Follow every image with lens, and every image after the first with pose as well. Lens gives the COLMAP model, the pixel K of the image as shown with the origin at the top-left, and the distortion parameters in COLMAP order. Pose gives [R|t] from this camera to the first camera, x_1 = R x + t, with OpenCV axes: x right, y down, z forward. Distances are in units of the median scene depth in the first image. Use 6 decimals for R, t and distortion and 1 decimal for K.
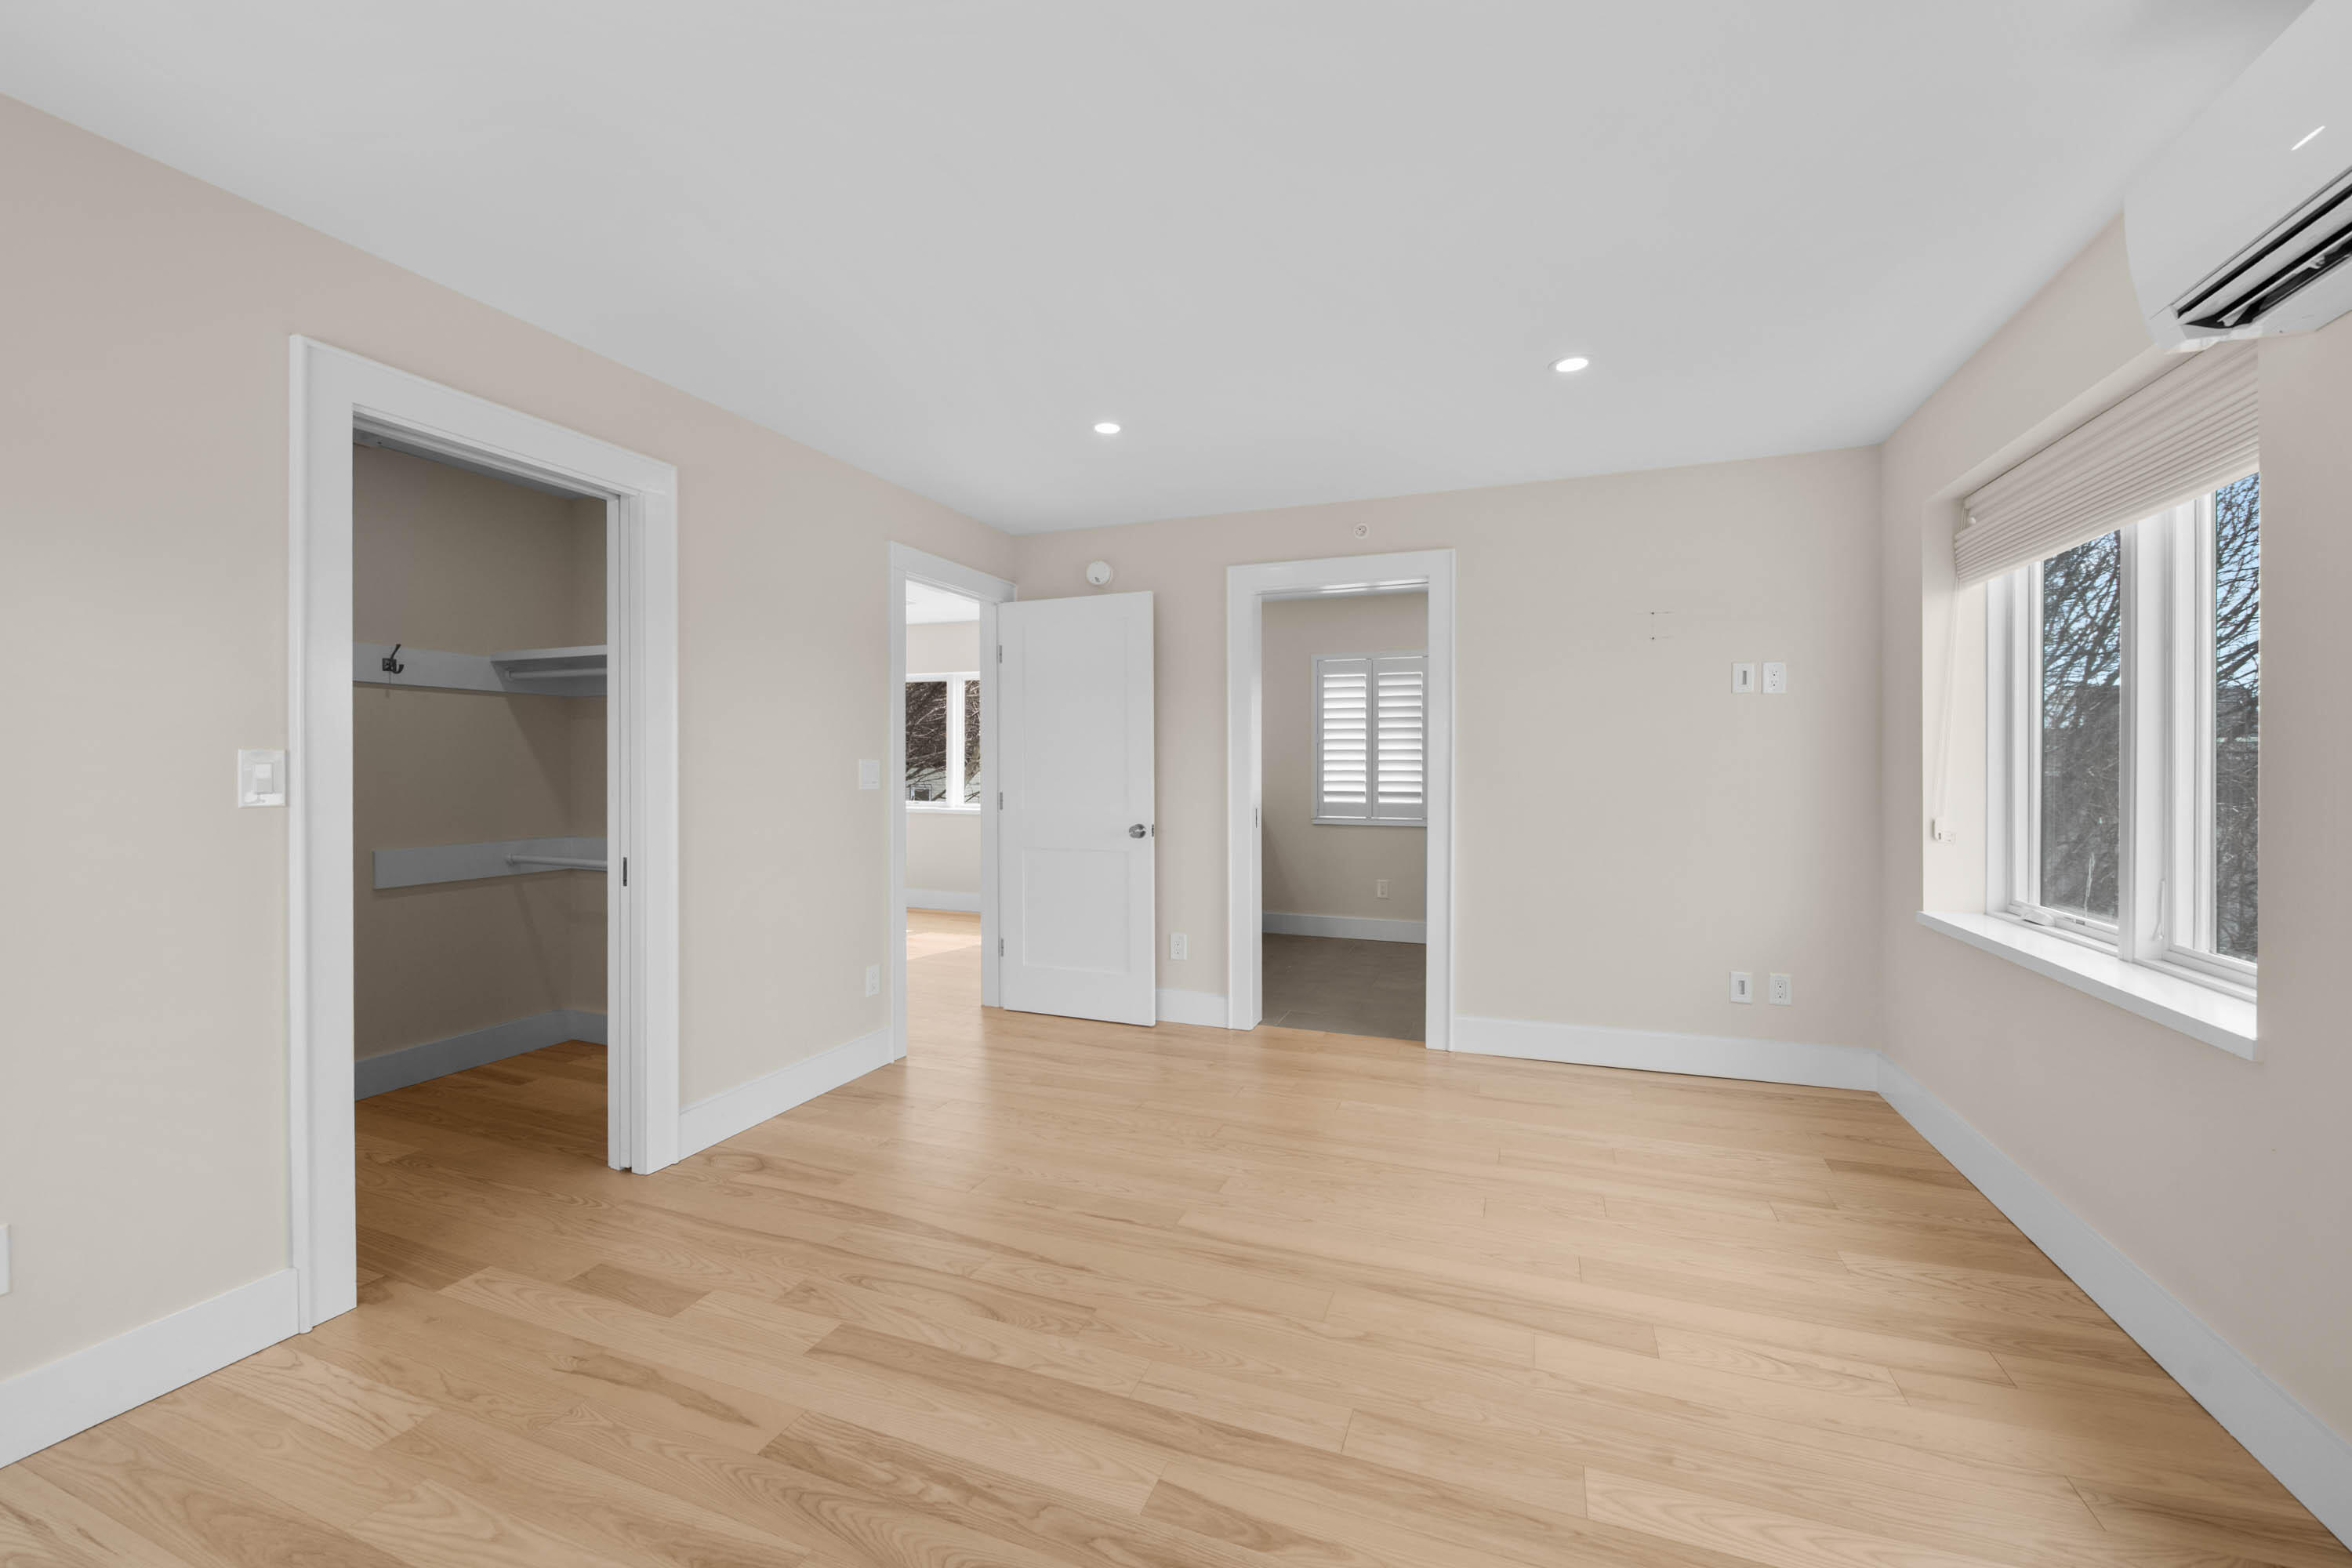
lens RADIAL K [[938.0, 0, 1174.4], [0, 938.0, 791.2], [0, 0, 1]] dist [-0.001872, -0.000468]
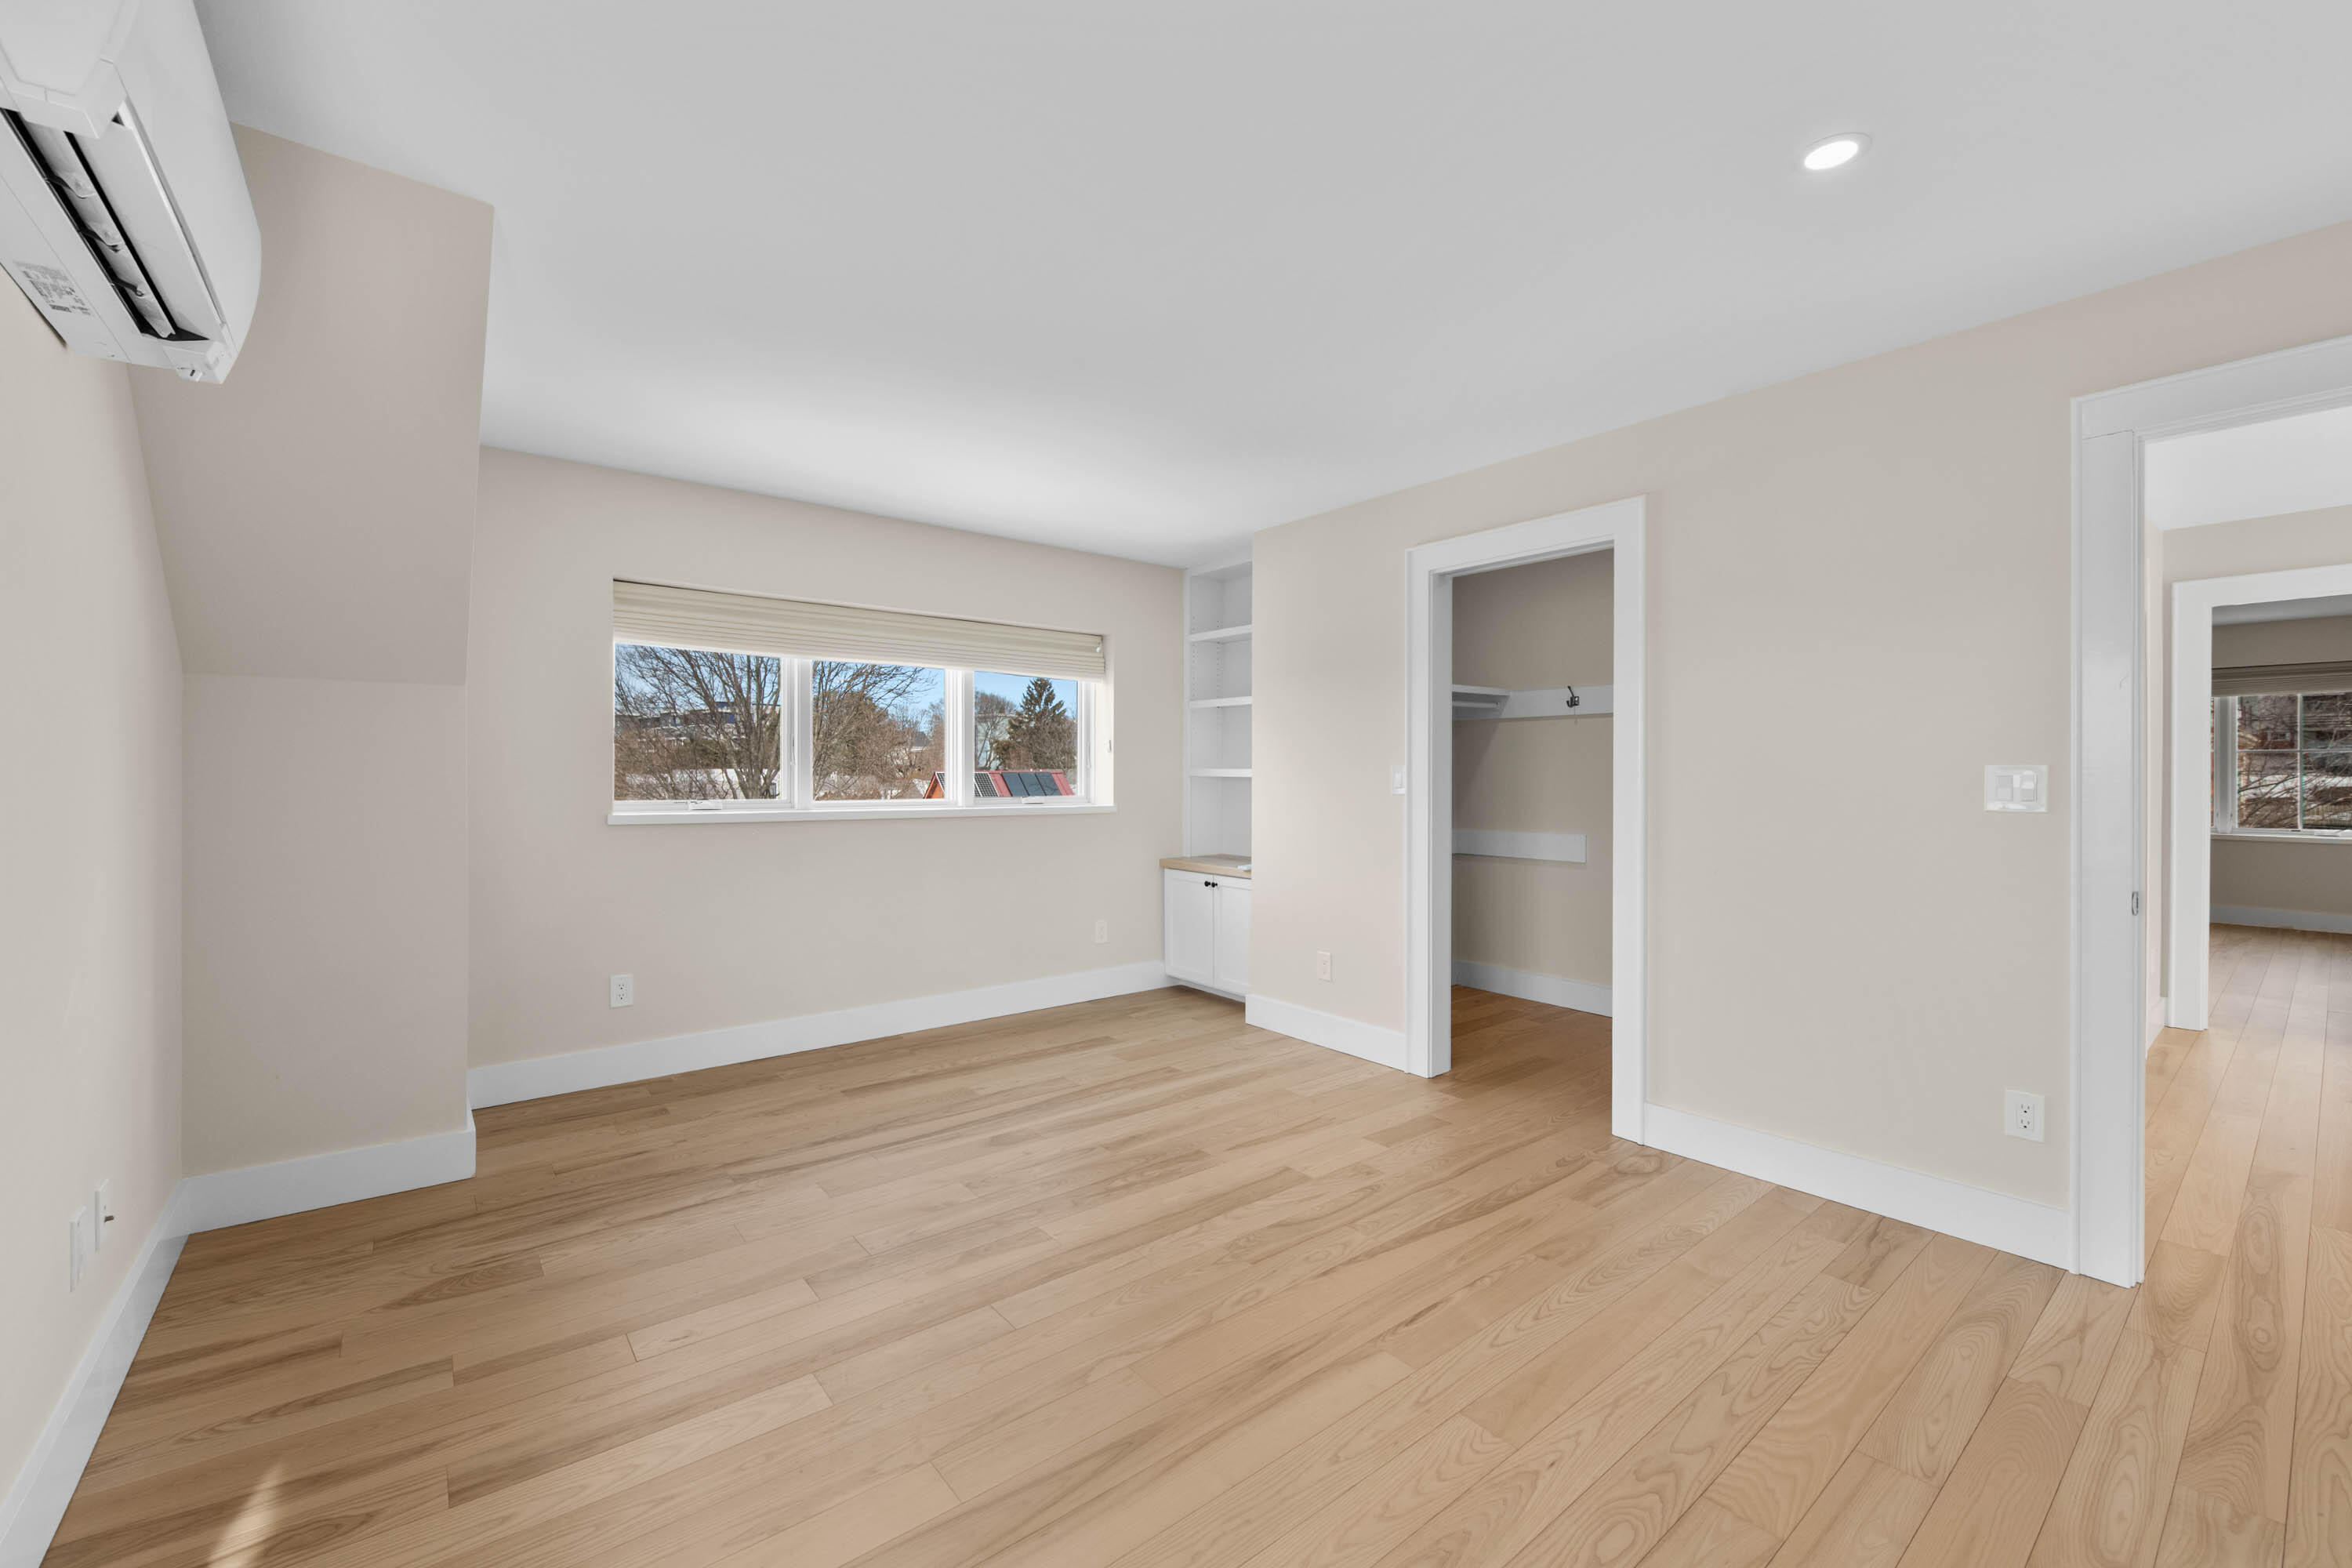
lens RADIAL K [[934.1, 0, 1176.1], [0, 934.1, 779.5], [0, 0, 1]] dist [-0.001610, -0.000766]
pose [[-0.497007, -0.002141, -0.867744, 0.905329], [-0.024205, 0.999642, 0.011397, -0.033170], [0.867409, 0.026668, -0.496881, 1.424493]]
